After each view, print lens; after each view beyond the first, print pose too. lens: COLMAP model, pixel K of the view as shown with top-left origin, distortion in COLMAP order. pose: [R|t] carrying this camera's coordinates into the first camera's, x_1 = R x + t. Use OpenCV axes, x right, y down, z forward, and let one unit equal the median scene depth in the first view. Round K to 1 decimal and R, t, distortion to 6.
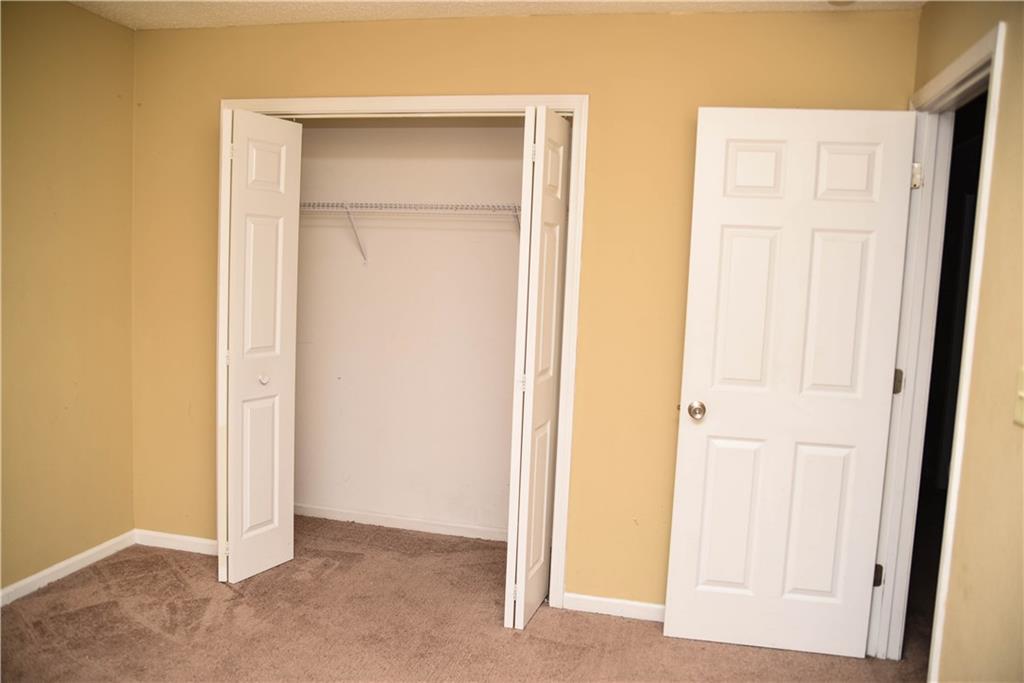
lens RADIAL K [[816.6, 0, 510.3], [0, 816.6, 359.5], [0, 0, 1]] dist [-0.111104, 0.094905]
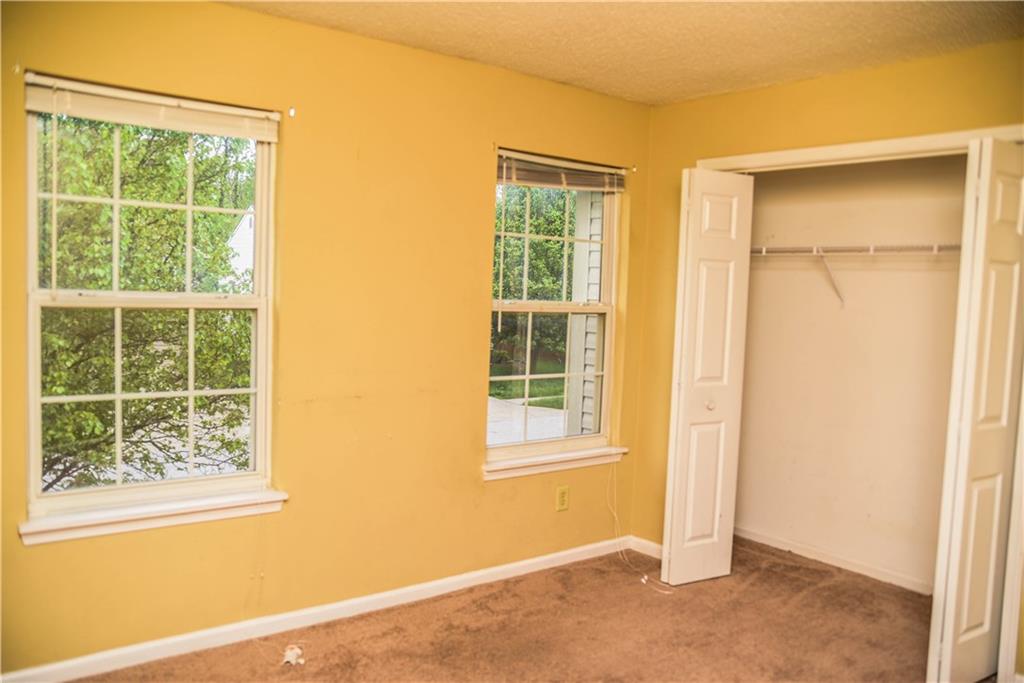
lens RADIAL K [[816.6, 0, 510.1], [0, 816.6, 344.1], [0, 0, 1]] dist [-0.111104, 0.094905]
pose [[0.780268, 0.030660, -0.624694, 0.172714], [-0.076022, 0.996041, -0.046069, 0.011835], [0.620808, 0.083437, 0.779510, -0.047701]]
